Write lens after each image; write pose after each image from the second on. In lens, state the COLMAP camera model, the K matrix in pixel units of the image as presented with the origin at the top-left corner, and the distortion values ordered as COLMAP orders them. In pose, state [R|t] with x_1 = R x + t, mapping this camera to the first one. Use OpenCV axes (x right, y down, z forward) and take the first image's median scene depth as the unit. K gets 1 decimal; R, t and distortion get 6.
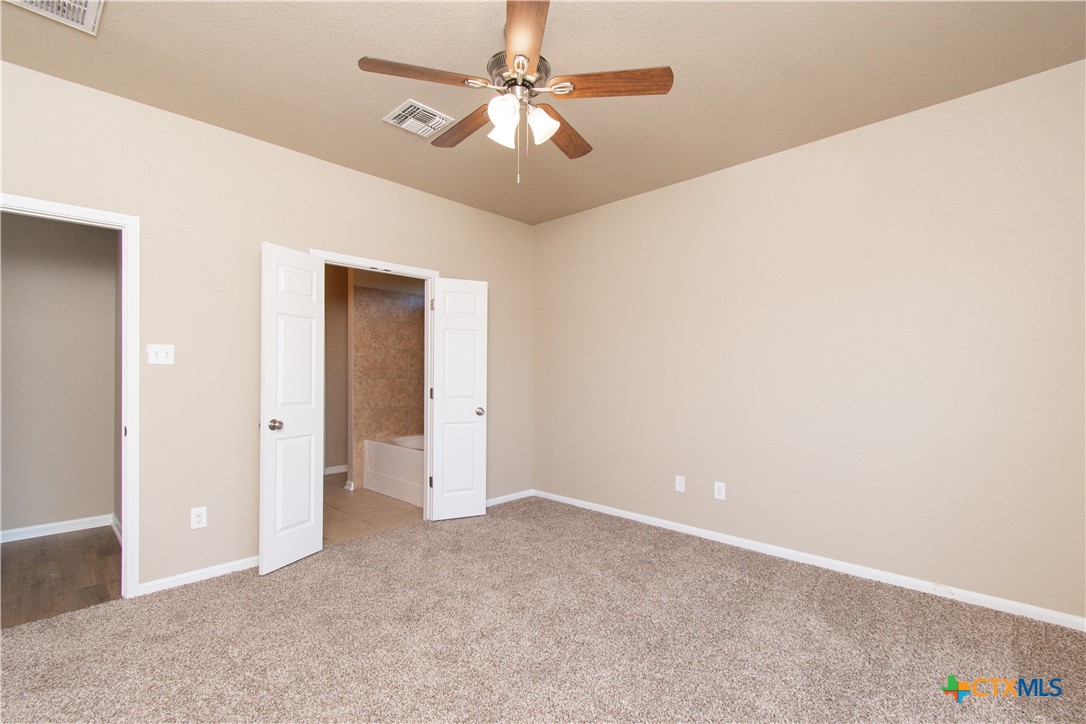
lens RADIAL K [[484.8, 0, 544.3], [0, 484.8, 373.9], [0, 0, 1]] dist [0.000851, 0.000037]
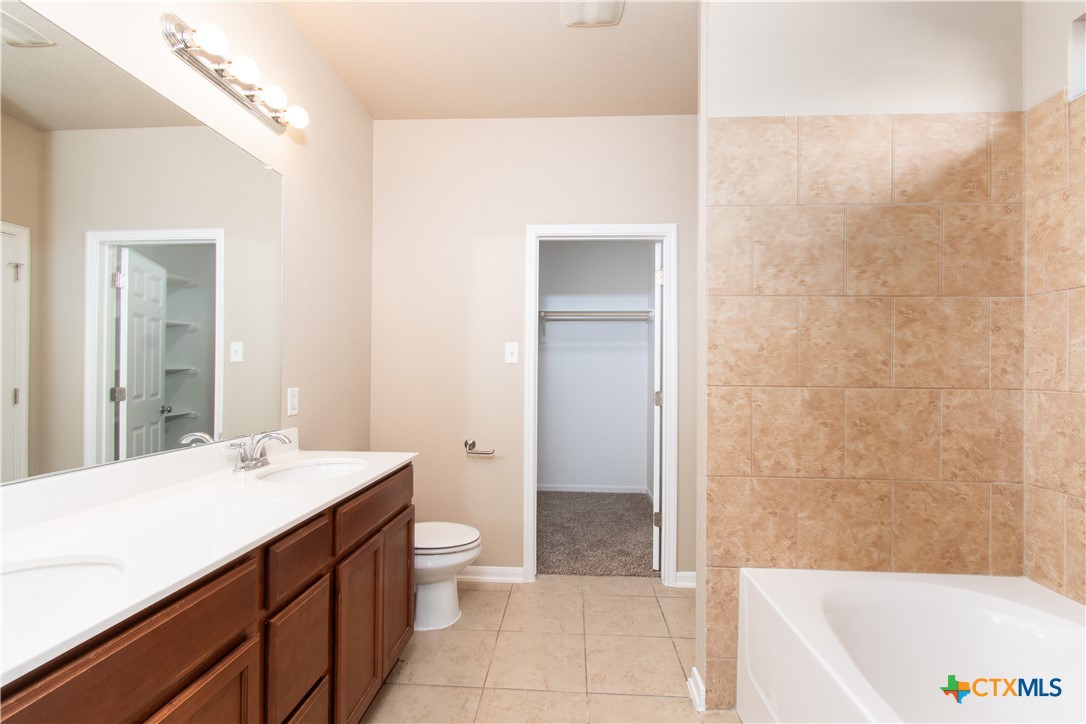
lens RADIAL K [[484.8, 0, 544.3], [0, 484.8, 373.9], [0, 0, 1]] dist [0.000851, 0.000037]
pose [[0.926447, 0.008173, -0.376336, -0.369923], [-0.008922, 0.999960, -0.000245, 0.002101], [0.376319, 0.003585, 0.926483, 0.631018]]
